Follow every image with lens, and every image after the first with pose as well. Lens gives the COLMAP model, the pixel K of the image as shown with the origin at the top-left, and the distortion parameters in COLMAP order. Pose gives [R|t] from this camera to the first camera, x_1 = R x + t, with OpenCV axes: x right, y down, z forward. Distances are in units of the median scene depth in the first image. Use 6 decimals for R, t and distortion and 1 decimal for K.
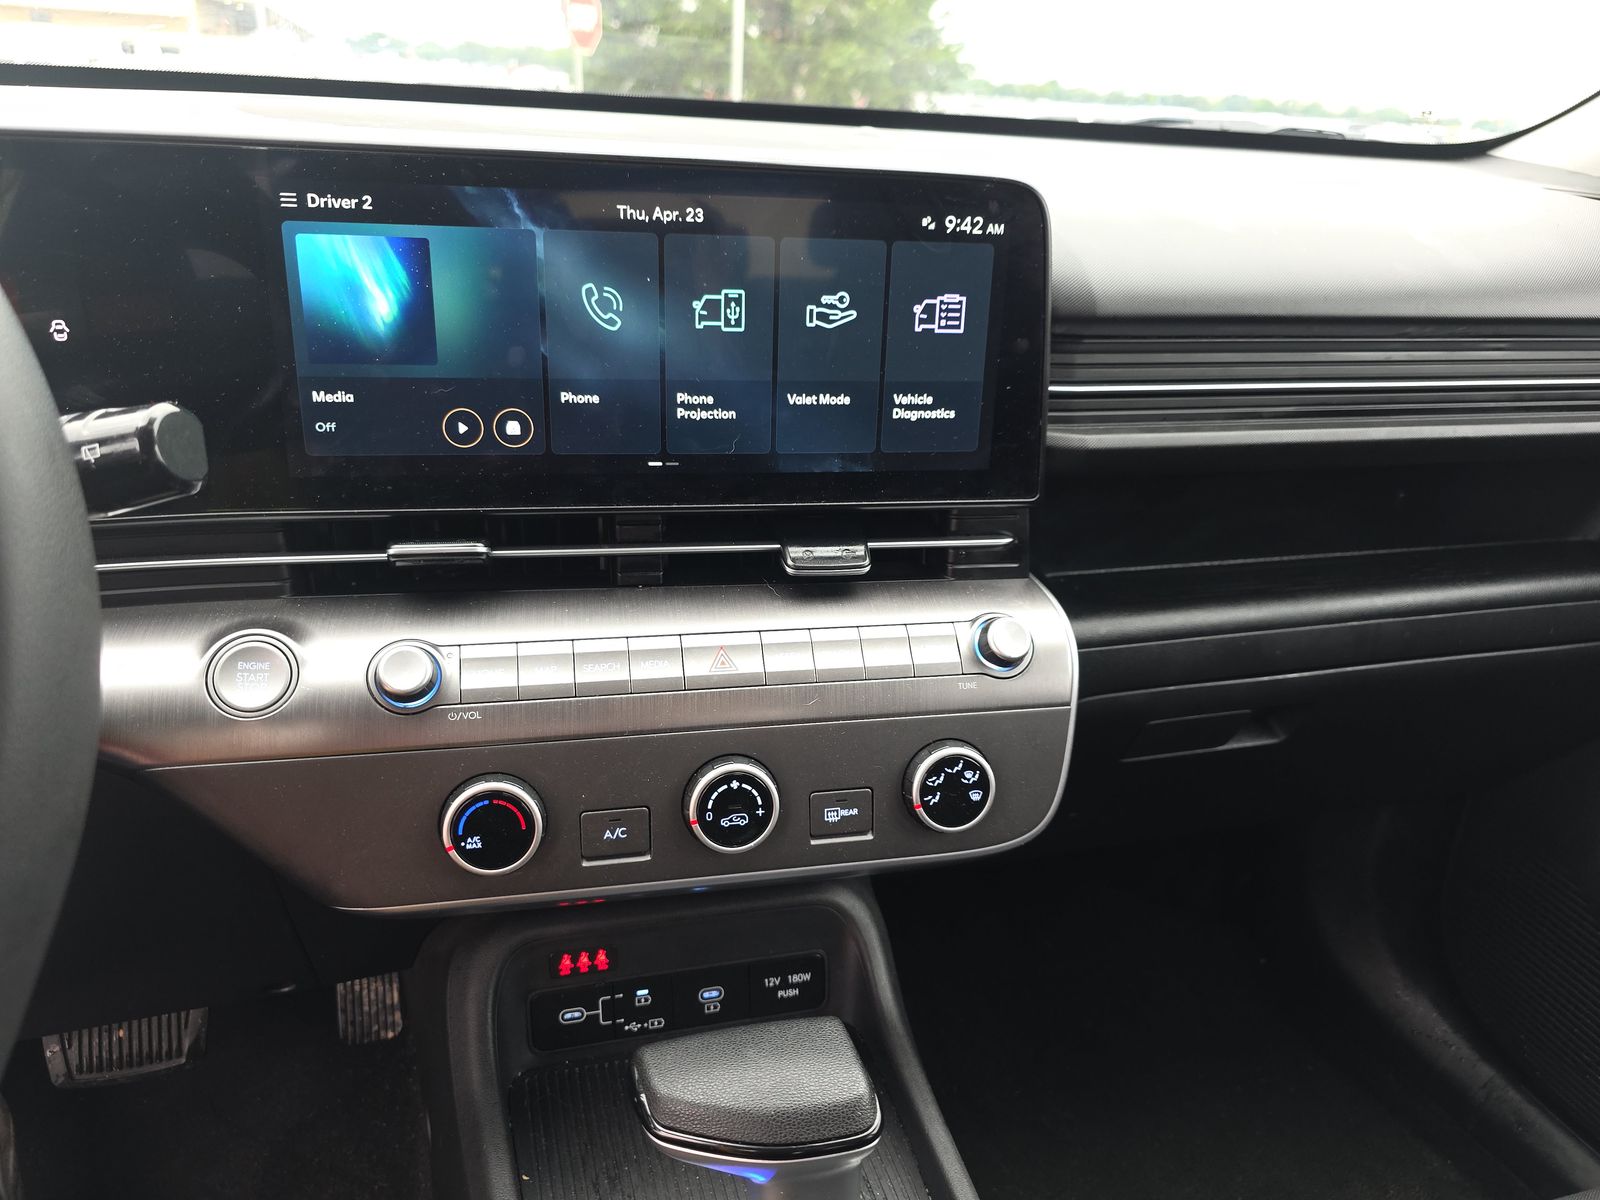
lens RADIAL K [[1069.3, 0, 800.0], [0, 1069.3, 600.0], [0, 0, 1]] dist [0.030617, -0.055988]
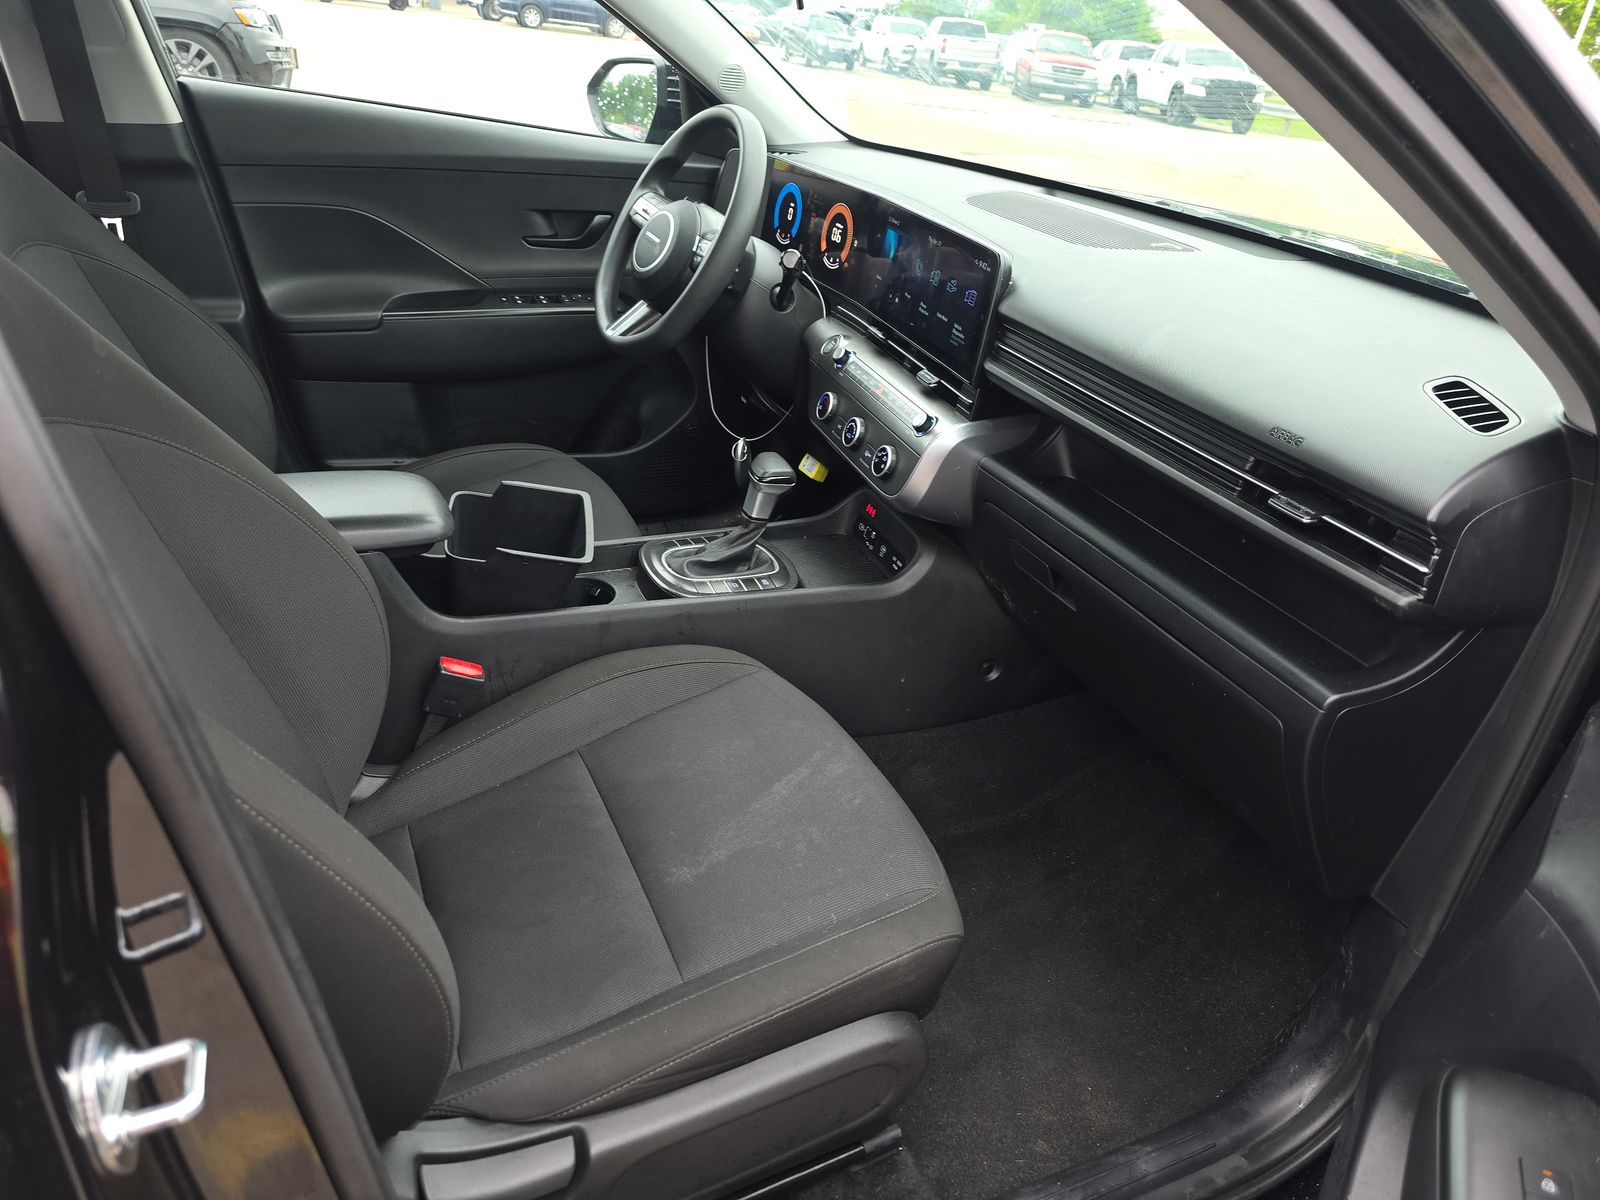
lens RADIAL K [[1069.3, 0, 800.0], [0, 1069.3, 600.0], [0, 0, 1]] dist [0.030617, -0.055988]
pose [[0.129703, 0.438181, -0.889480, 2.760502], [-0.489693, 0.808333, 0.326800, -0.326549], [0.862194, 0.393185, 0.319417, 0.108029]]
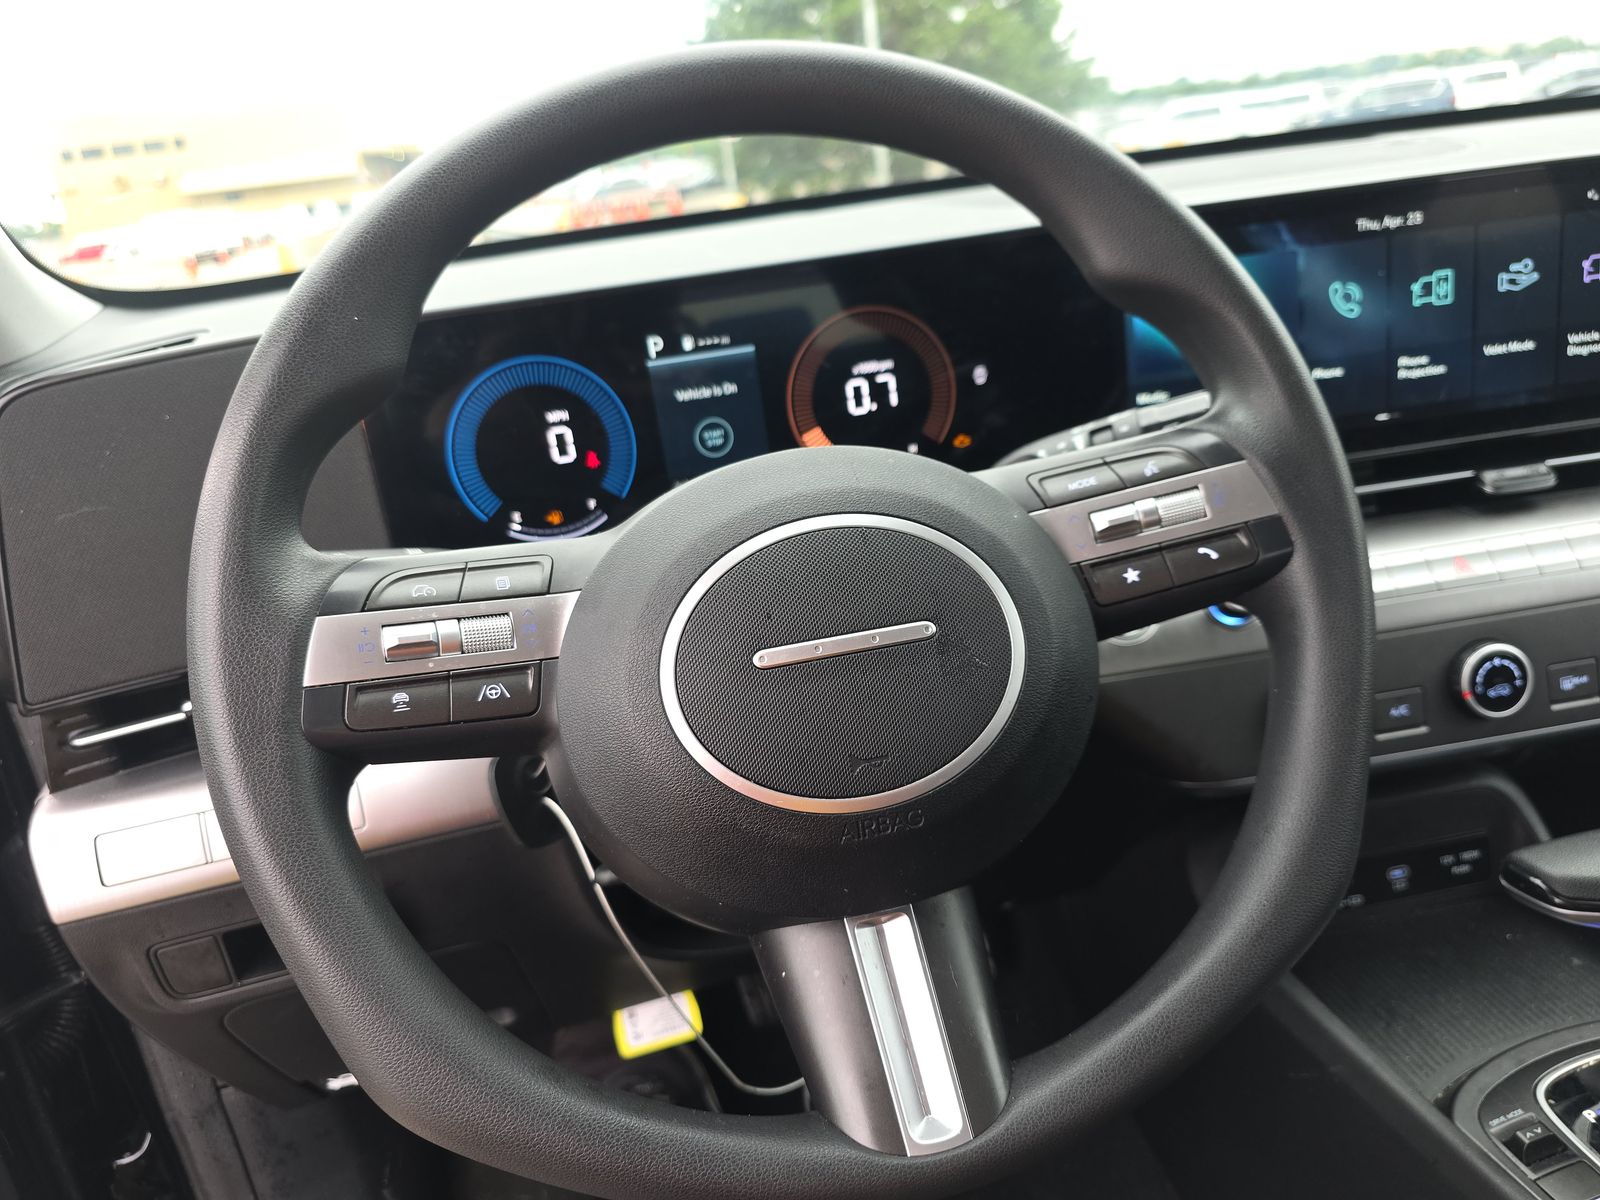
lens RADIAL K [[1069.3, 0, 800.0], [0, 1069.3, 600.0], [0, 0, 1]] dist [0.030617, -0.055988]
pose [[0.978207, -0.120914, -0.168795, -0.625132], [0.113452, 0.992118, -0.053210, 0.076007], [0.173898, 0.032900, 0.984214, -0.358117]]
